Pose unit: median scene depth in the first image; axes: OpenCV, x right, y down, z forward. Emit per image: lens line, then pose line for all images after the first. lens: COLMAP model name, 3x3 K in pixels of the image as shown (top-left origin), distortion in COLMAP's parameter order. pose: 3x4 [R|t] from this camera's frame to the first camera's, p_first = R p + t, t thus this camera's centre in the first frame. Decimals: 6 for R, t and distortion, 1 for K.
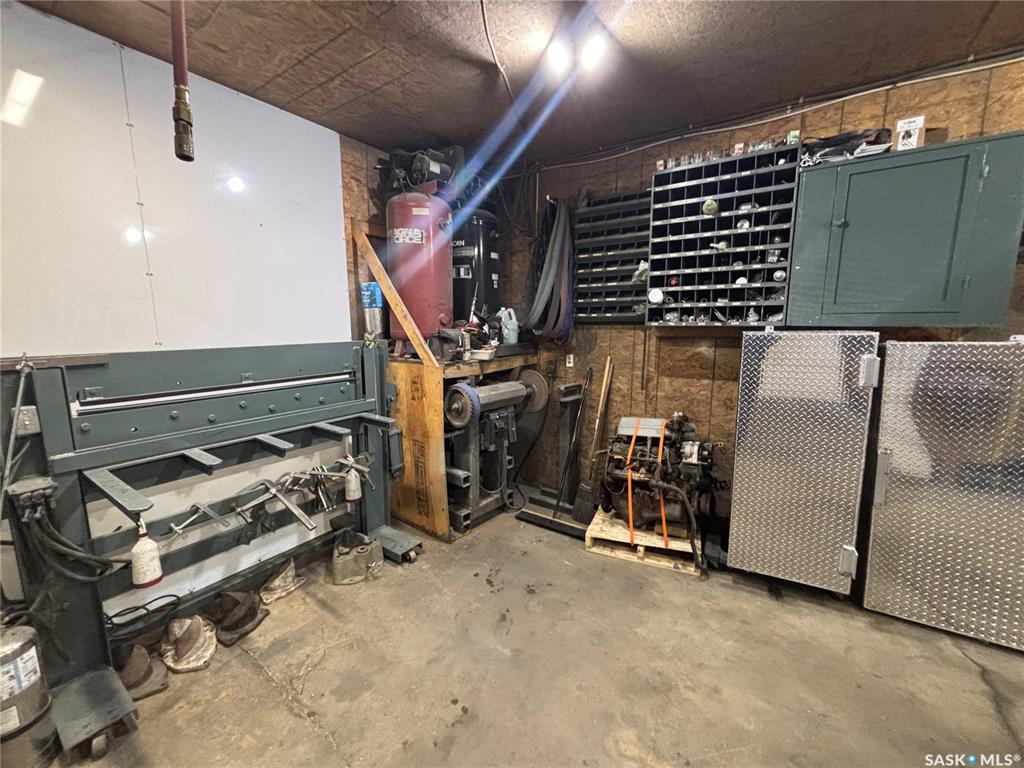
lens RADIAL K [[413.1, 0, 512.0], [0, 413.1, 384.0], [0, 0, 1]] dist [0.003249, -0.003308]
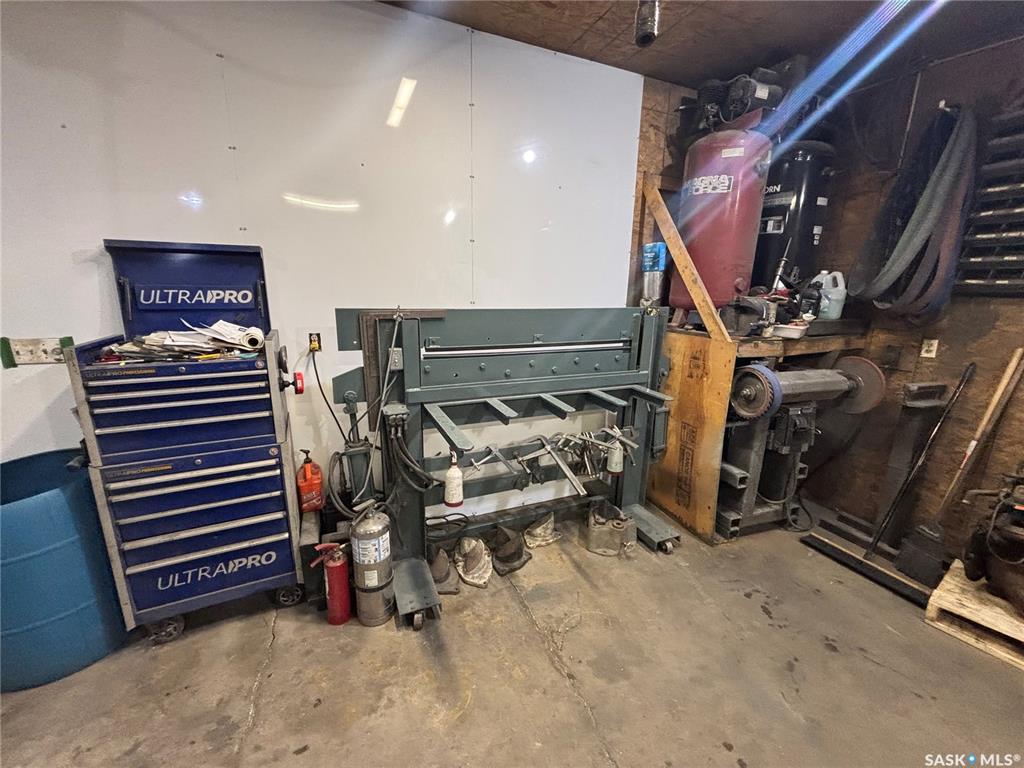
lens RADIAL K [[416.4, 0, 507.4], [0, 416.4, 381.4], [0, 0, 1]] dist [-0.000250, -0.000305]
pose [[0.843687, 0.135237, -0.519523, -0.107511], [-0.098166, 0.990297, 0.098366, -0.002011], [0.527784, -0.031990, 0.848776, 0.042738]]
